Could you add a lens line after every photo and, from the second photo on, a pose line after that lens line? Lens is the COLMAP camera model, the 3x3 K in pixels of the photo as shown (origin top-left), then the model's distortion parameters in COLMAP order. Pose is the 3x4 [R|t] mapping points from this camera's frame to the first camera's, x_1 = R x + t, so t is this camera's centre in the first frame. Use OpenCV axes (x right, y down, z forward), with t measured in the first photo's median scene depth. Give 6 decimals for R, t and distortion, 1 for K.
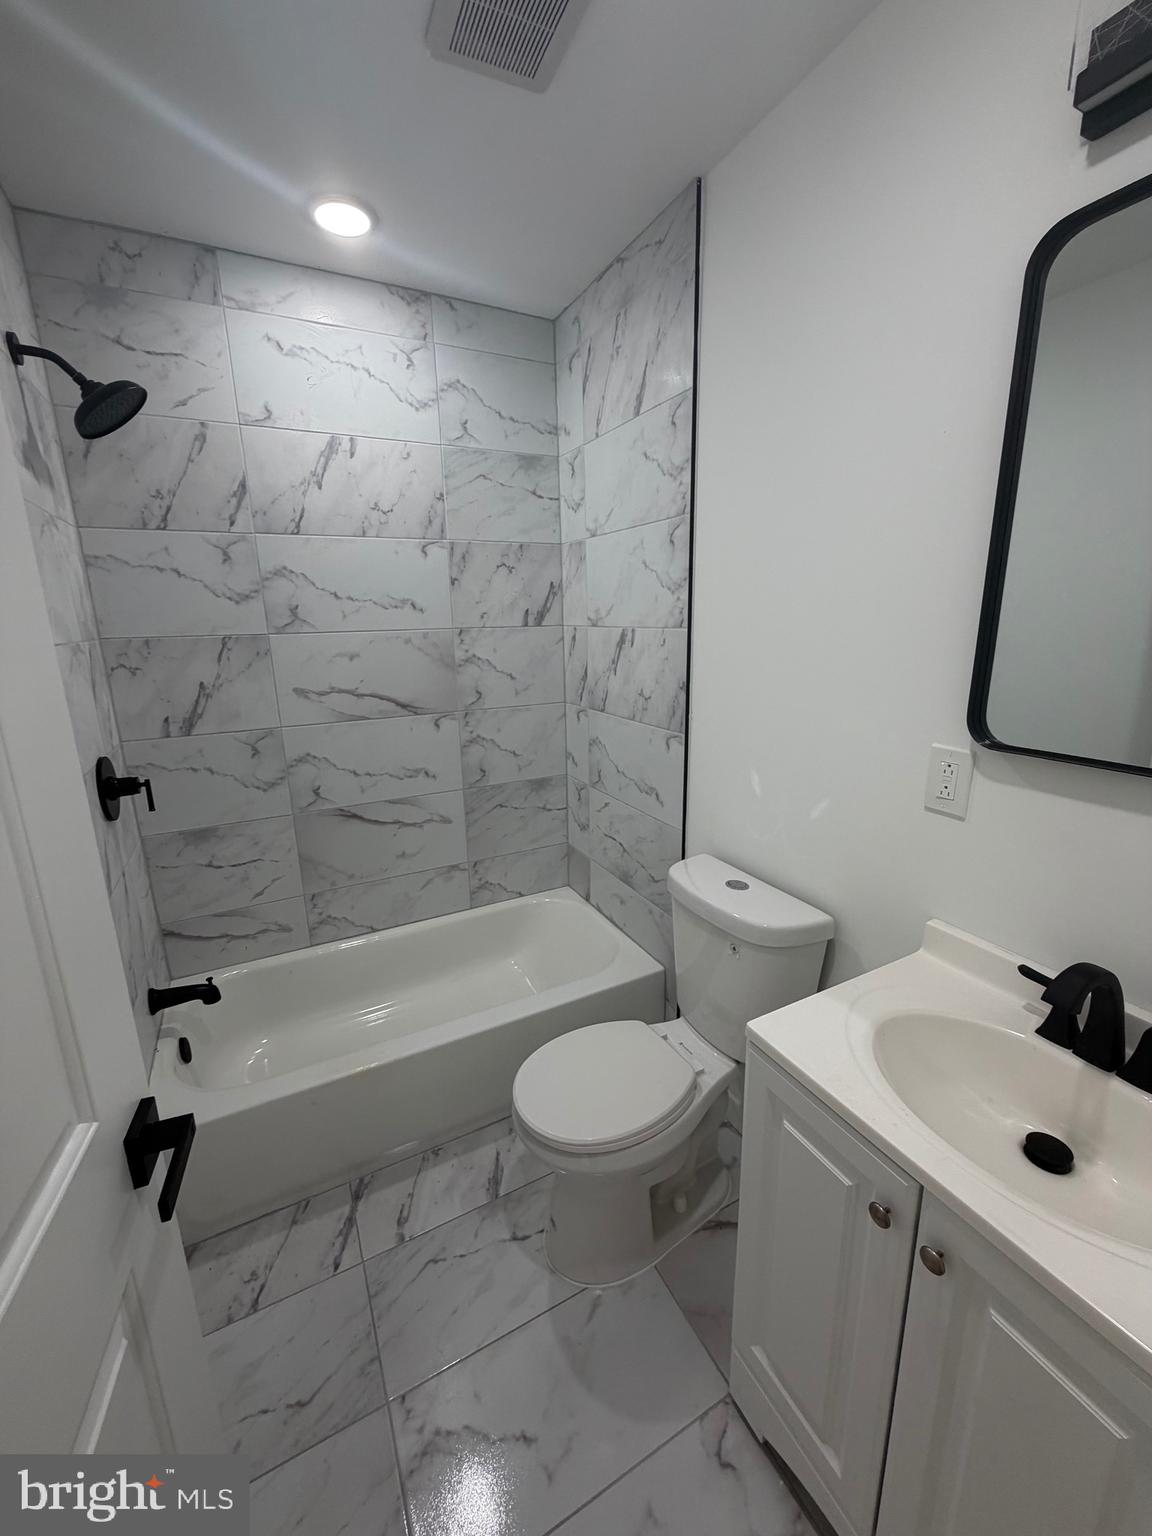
lens RADIAL K [[610.3, 0, 577.0], [0, 610.3, 764.8], [0, 0, 1]] dist [-0.000556, 0.000340]
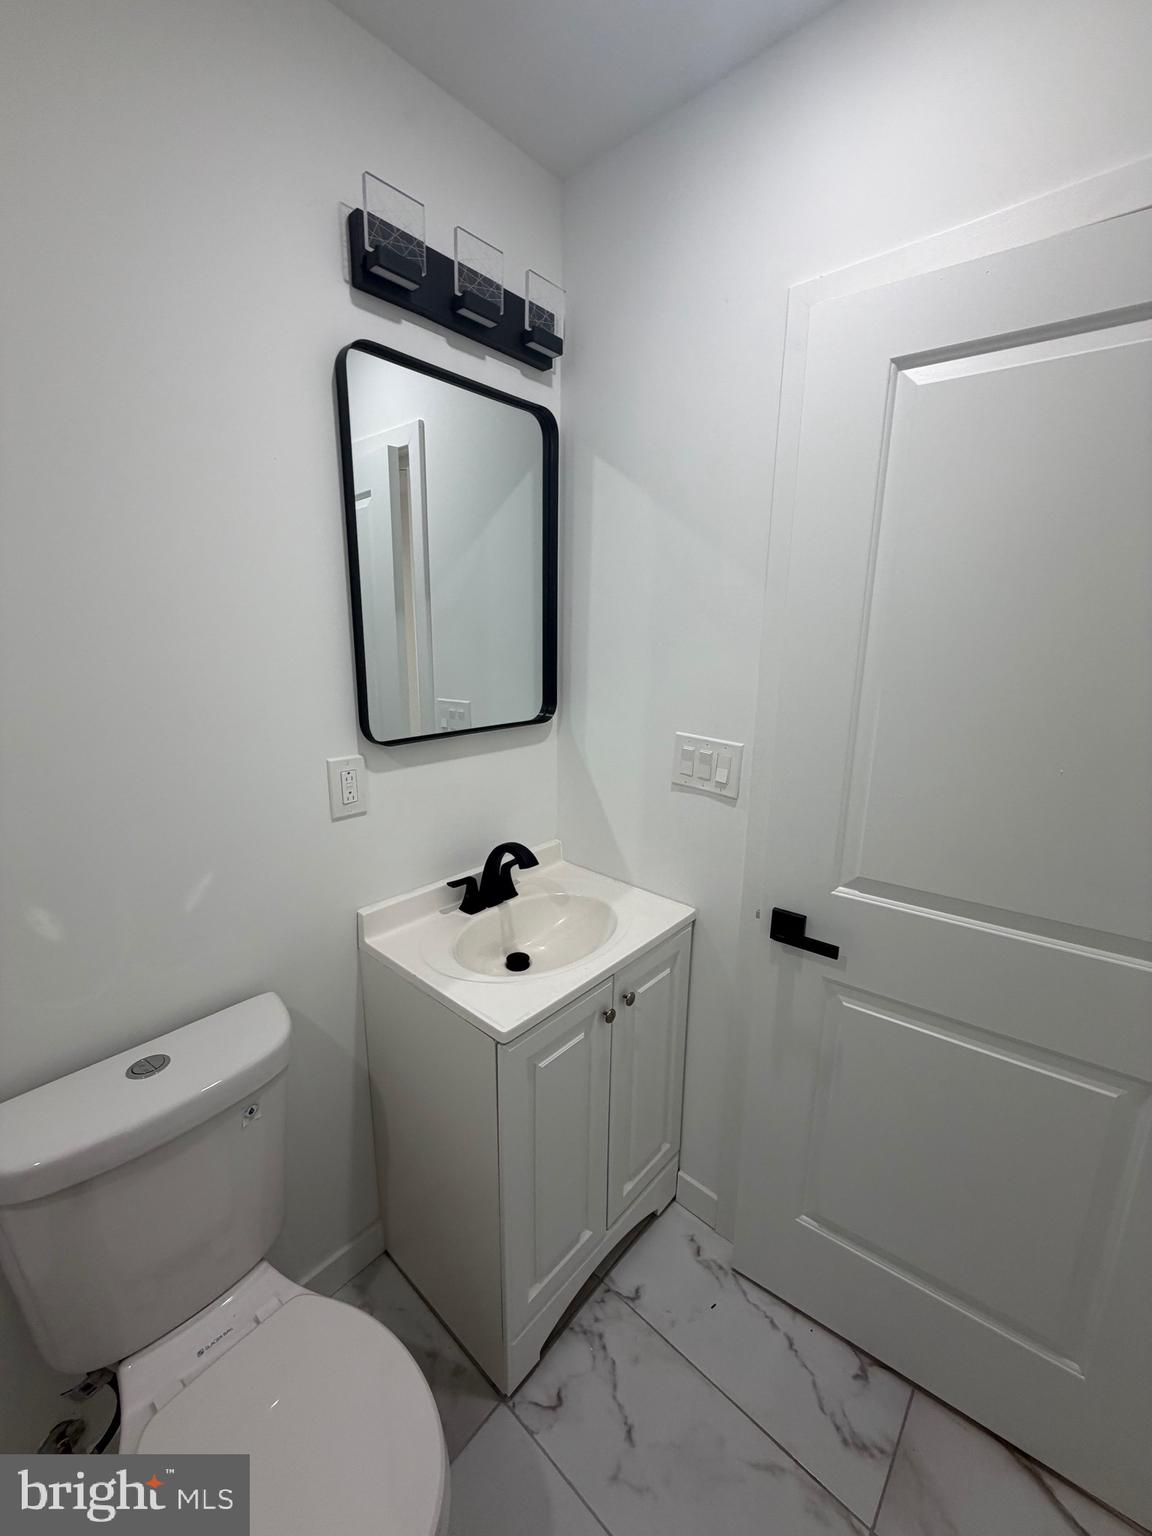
lens RADIAL K [[610.3, 0, 577.0], [0, 610.3, 764.8], [0, 0, 1]] dist [-0.000556, 0.000340]
pose [[-0.358754, -0.191251, 0.913629, -0.560914], [0.217341, 0.934768, 0.281020, -0.237077], [-0.907777, 0.299386, -0.293785, 0.948349]]
